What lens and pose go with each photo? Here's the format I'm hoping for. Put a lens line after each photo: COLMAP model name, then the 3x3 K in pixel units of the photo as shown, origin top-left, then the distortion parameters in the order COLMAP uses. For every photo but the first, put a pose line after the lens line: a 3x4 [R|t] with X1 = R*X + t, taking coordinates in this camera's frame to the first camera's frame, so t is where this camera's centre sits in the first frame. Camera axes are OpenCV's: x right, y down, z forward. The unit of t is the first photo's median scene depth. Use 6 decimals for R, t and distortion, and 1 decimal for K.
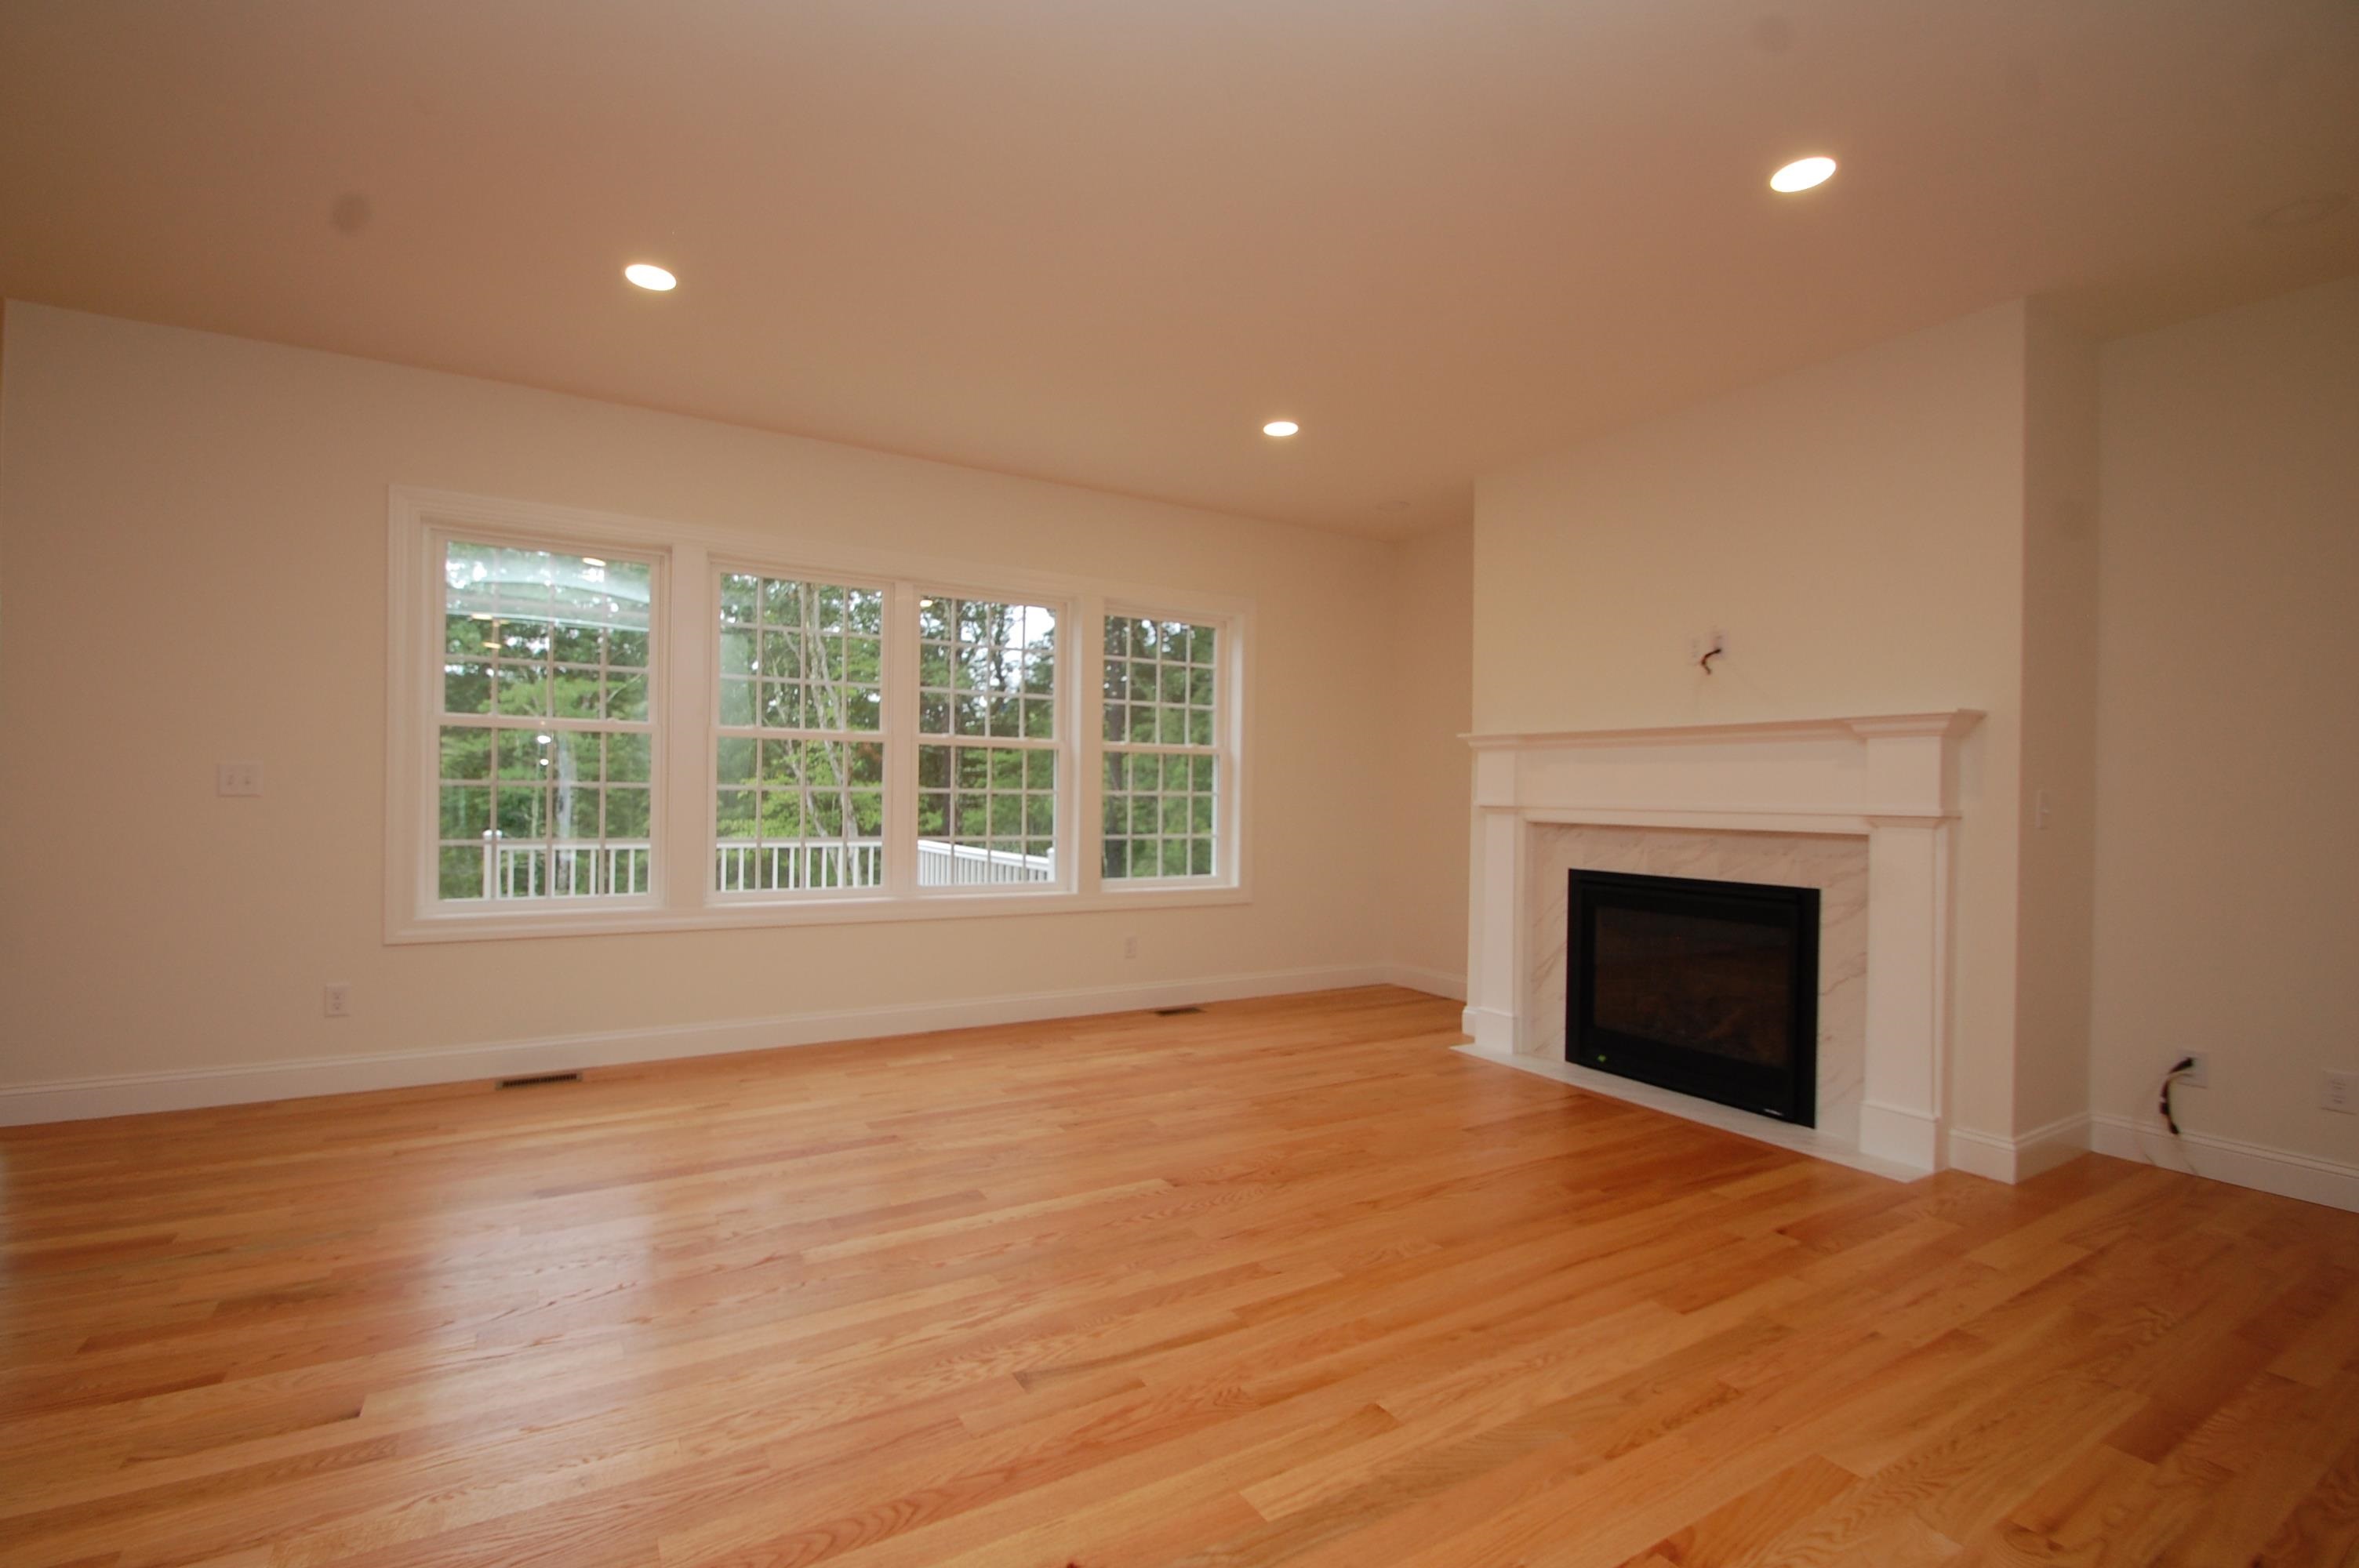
lens RADIAL K [[1022.8, 0, 1147.0], [0, 1022.8, 801.5], [0, 0, 1]] dist [0.009382, -0.015801]
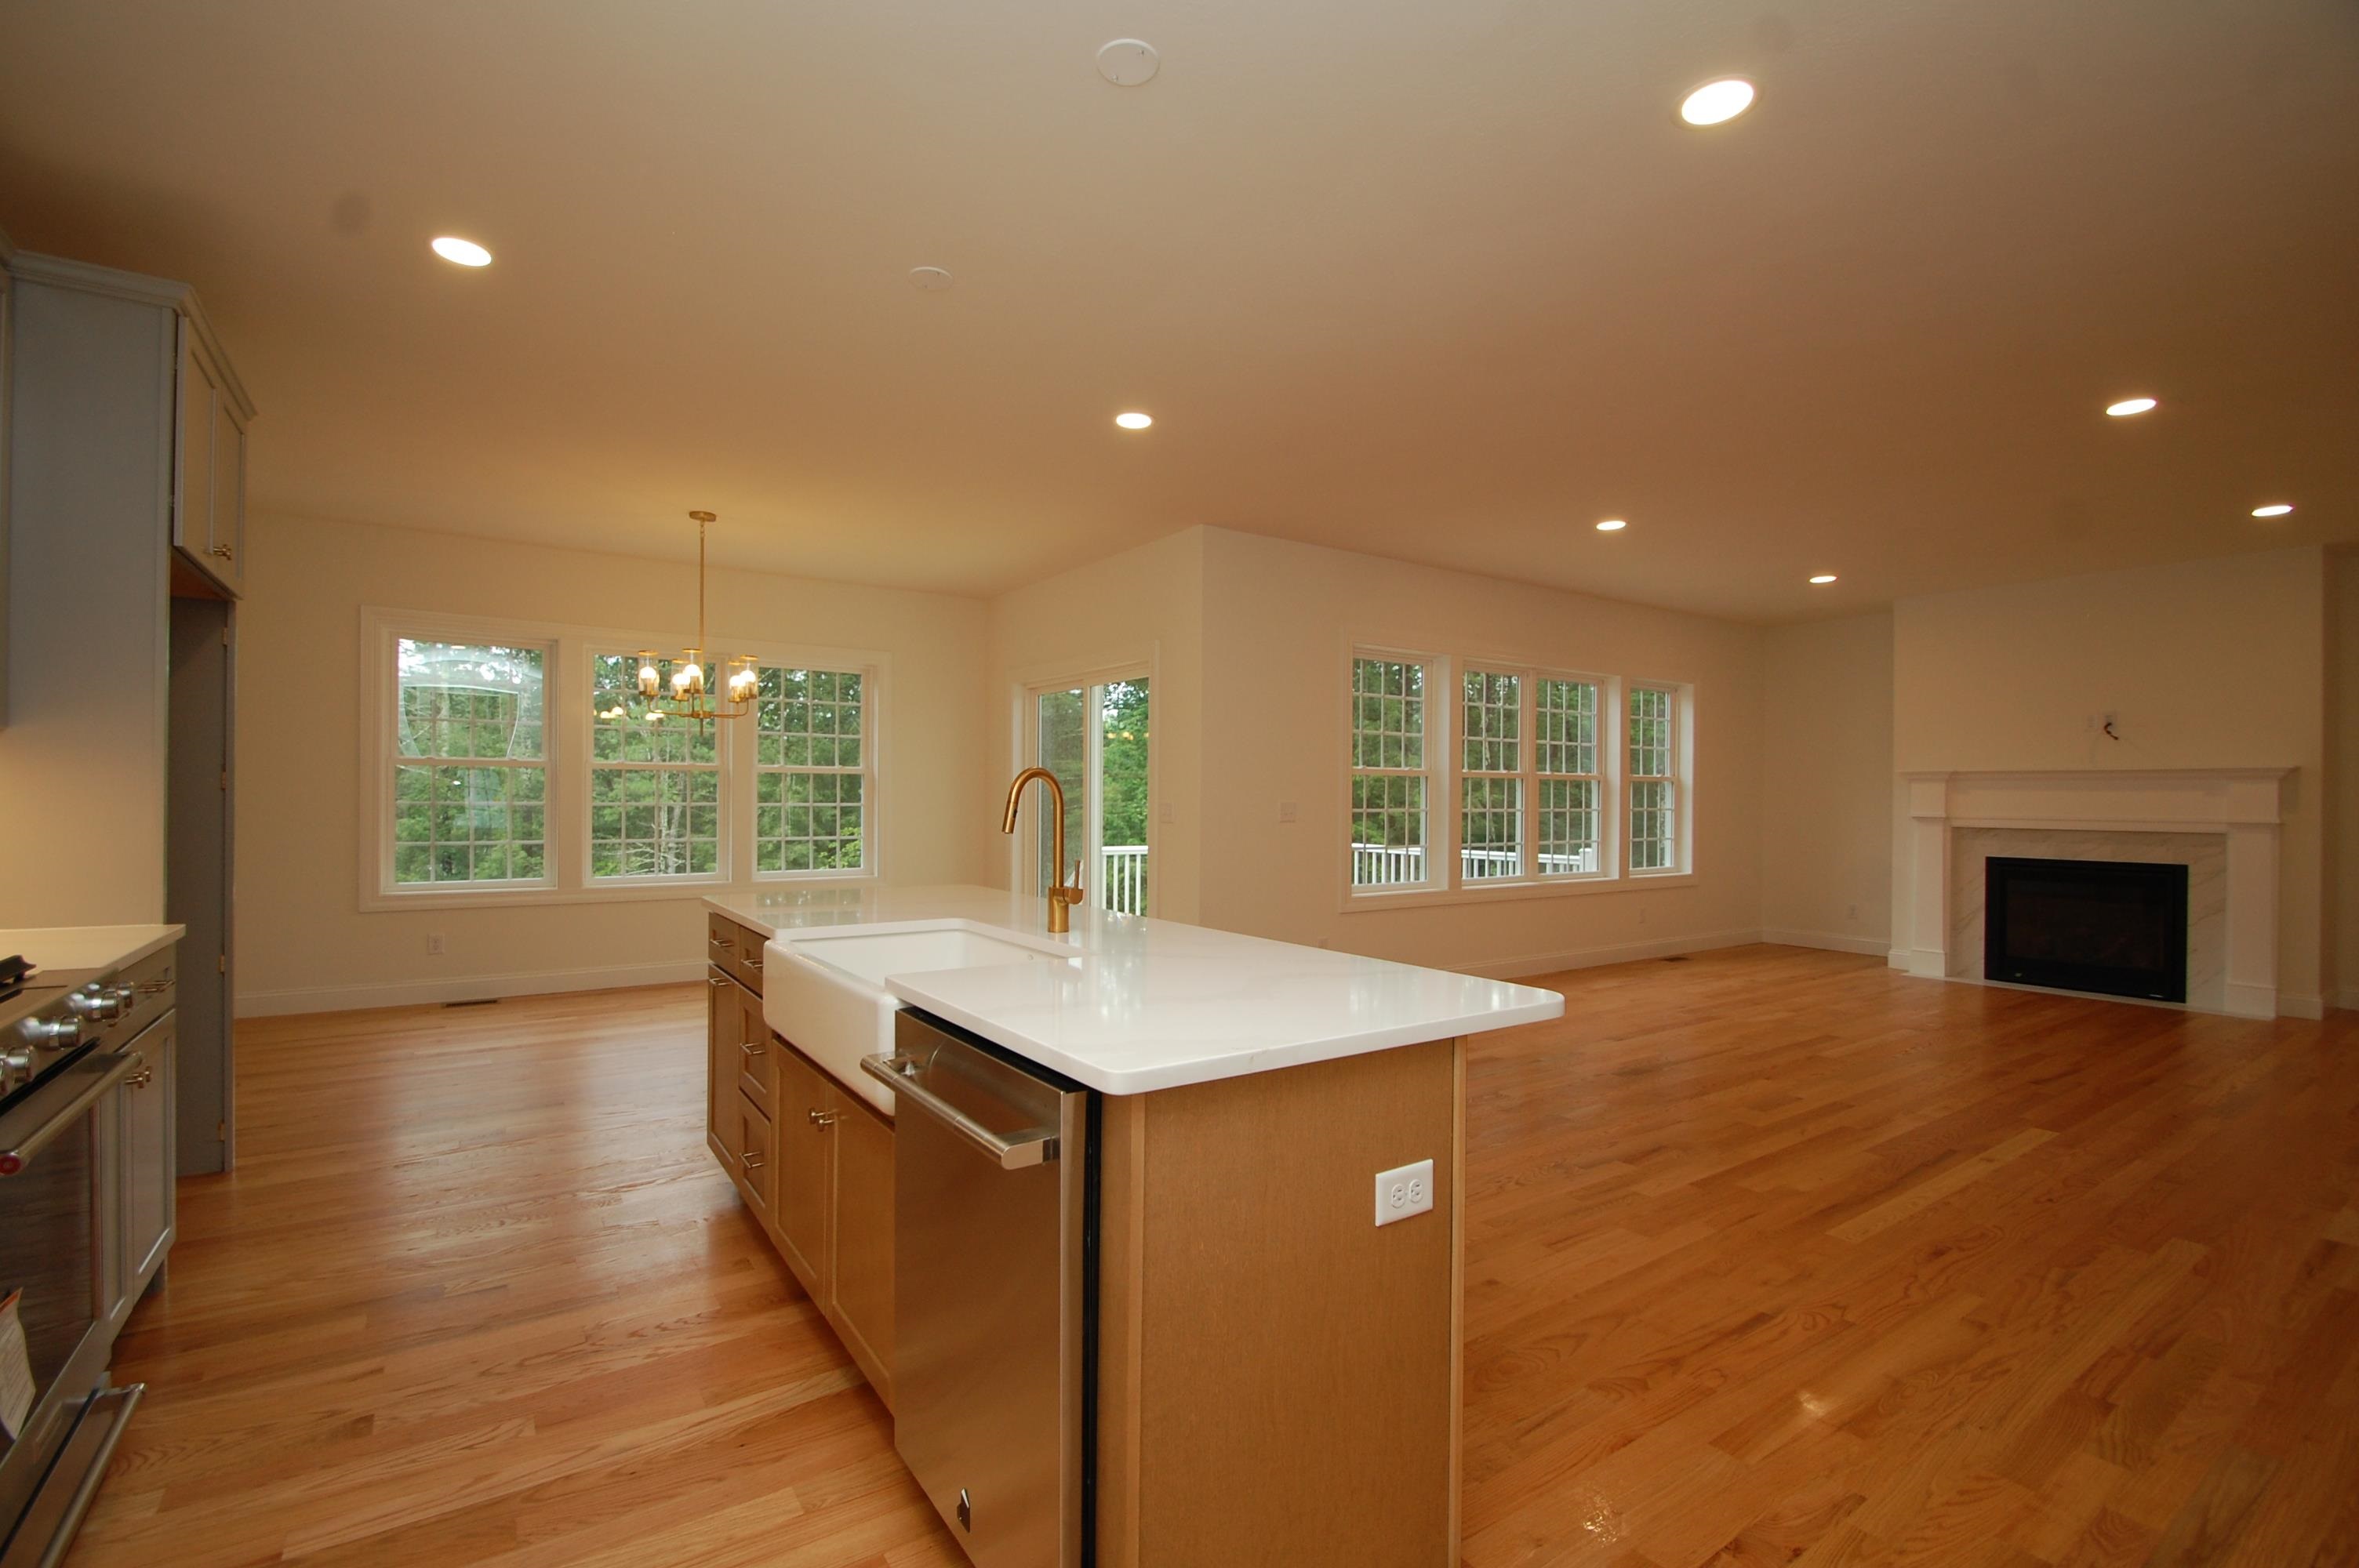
lens RADIAL K [[1022.8, 0, 1147.0], [0, 1022.8, 801.5], [0, 0, 1]] dist [0.009382, -0.015801]
pose [[0.998535, -0.011588, 0.052857, -1.065778], [0.011624, 0.999932, -0.000379, -0.038129], [-0.052849, 0.000992, 0.998602, -0.560979]]
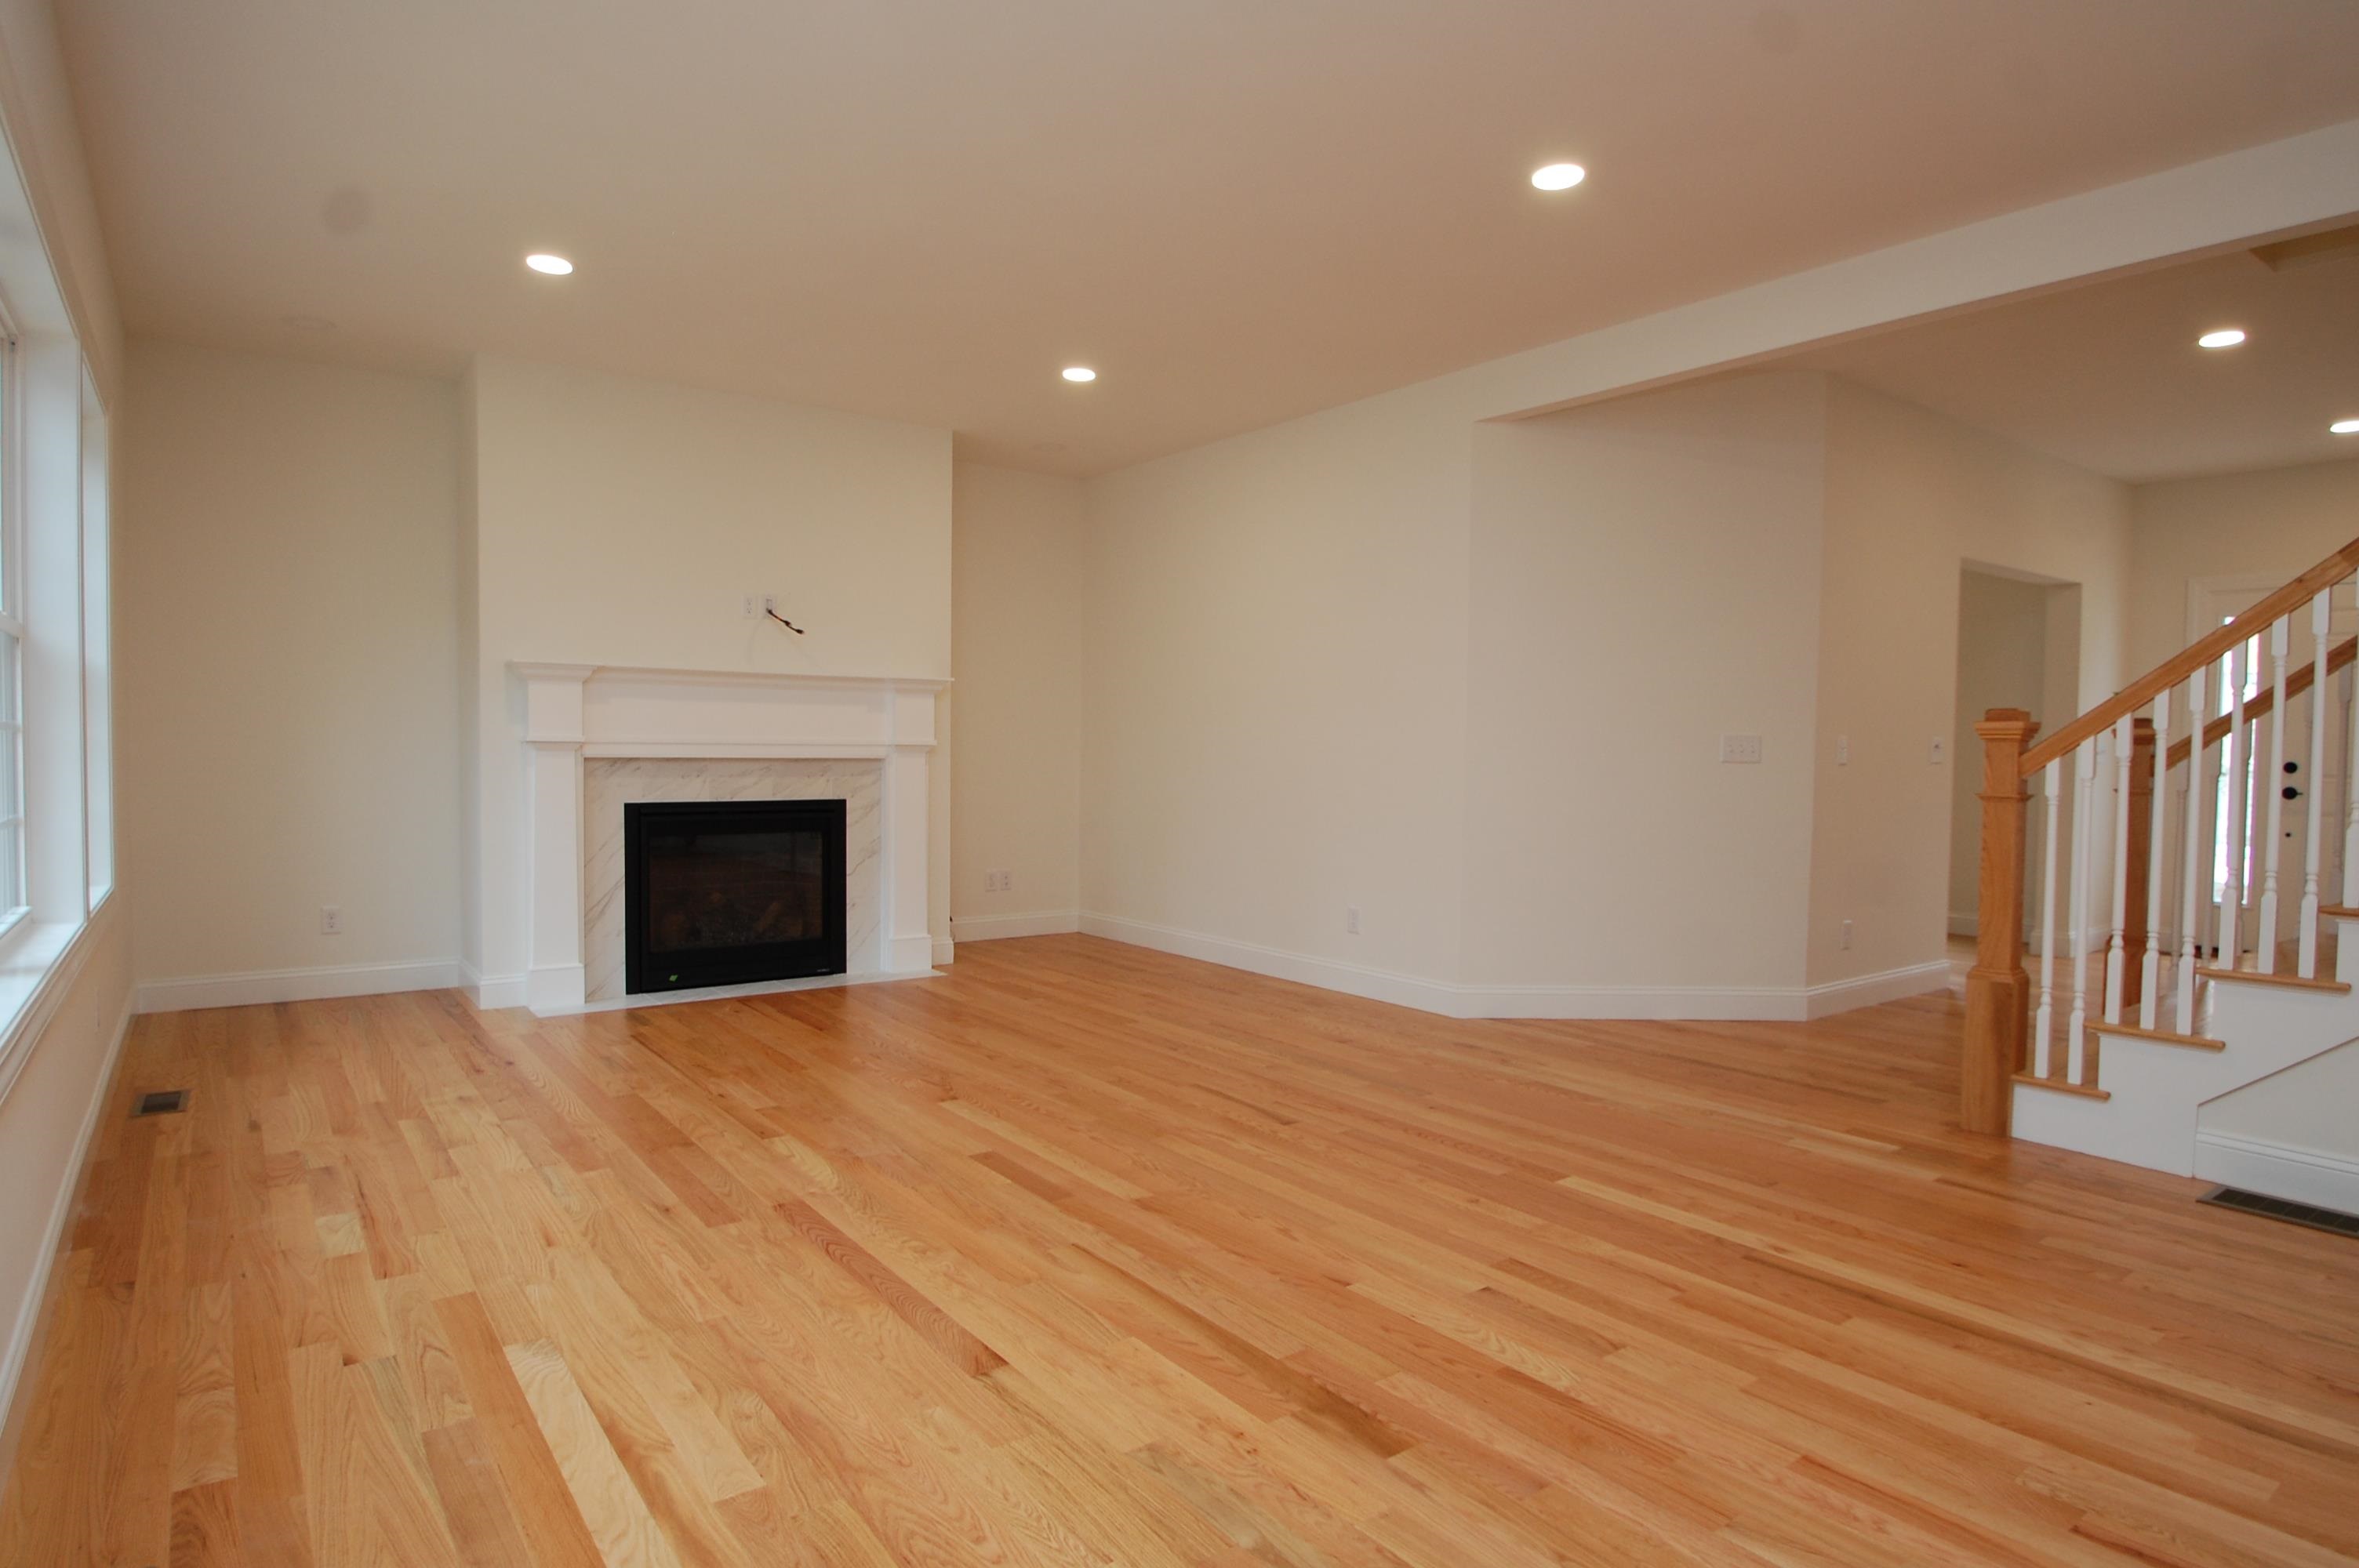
lens RADIAL K [[1290.4, 0, 1125.1], [0, 1290.4, 785.2], [0, 0, 1]] dist [-0.024784, -0.000697]
pose [[-0.088252, -0.049946, 0.994845, -0.972659], [-0.003759, 0.998752, 0.049809, -0.018106], [-0.996091, 0.000656, -0.088330, 0.690358]]
